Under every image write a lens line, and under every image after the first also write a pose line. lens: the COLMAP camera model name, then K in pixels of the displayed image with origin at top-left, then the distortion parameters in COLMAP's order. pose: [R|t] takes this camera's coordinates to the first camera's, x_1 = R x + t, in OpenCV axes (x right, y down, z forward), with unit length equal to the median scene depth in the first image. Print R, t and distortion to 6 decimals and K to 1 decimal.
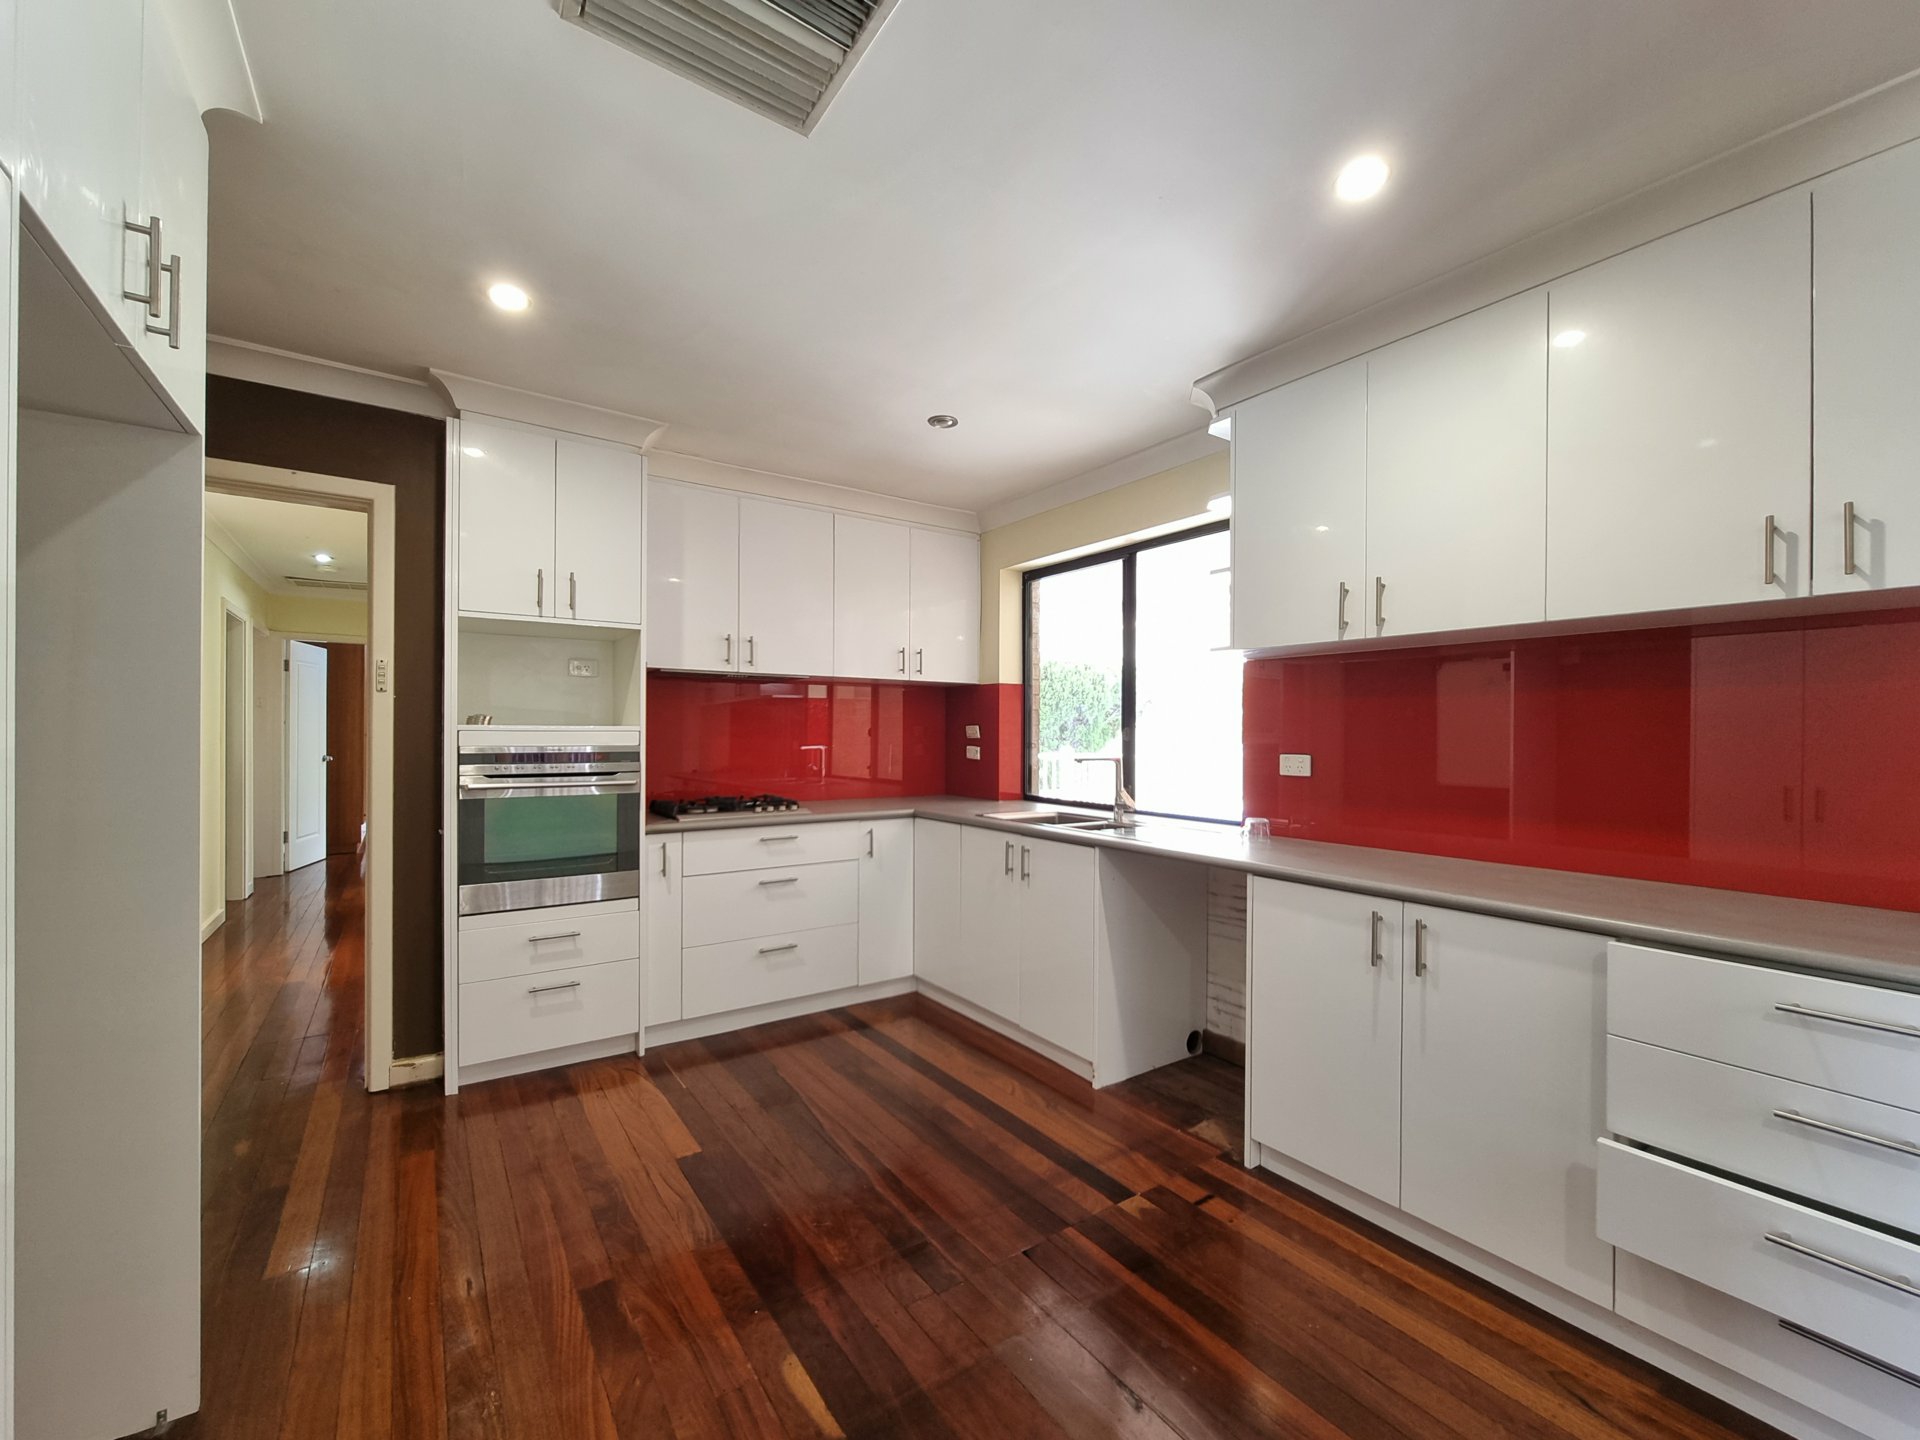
lens RADIAL K [[763.8, 0, 960.0], [0, 763.8, 720.0], [0, 0, 1]] dist [-0.040720, -0.000017]
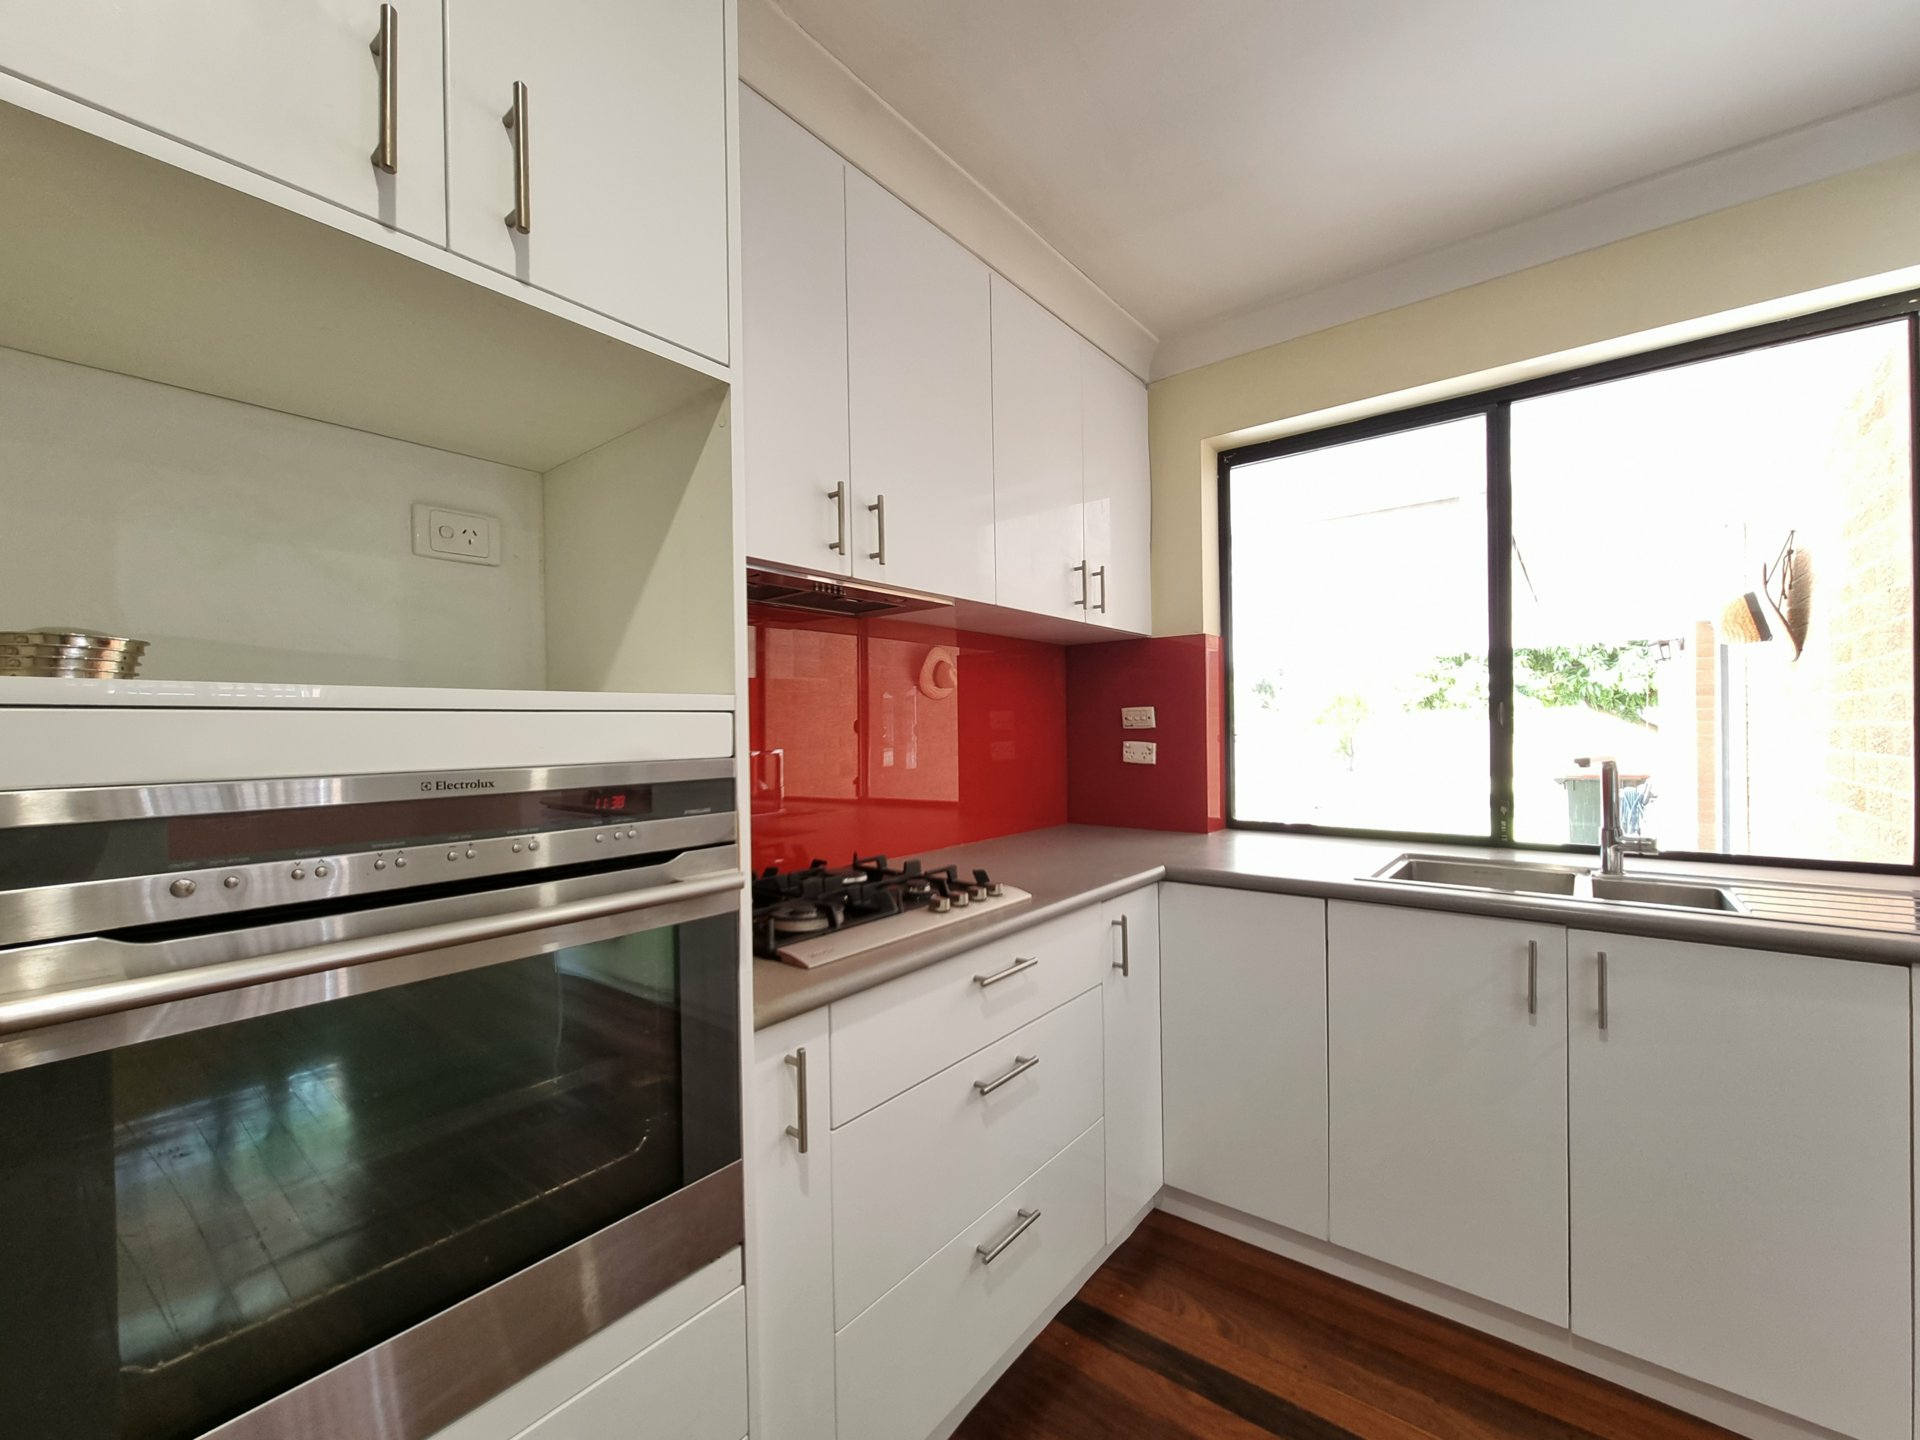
lens RADIAL K [[788.4, 0, 962.7], [0, 788.4, 730.4], [0, 0, 1]] dist [-0.014595, -0.000116]
pose [[0.959704, -0.017223, 0.280485, -0.348600], [0.012083, 0.999726, 0.020044, 0.013994], [-0.280754, -0.015847, 0.959649, 0.547628]]
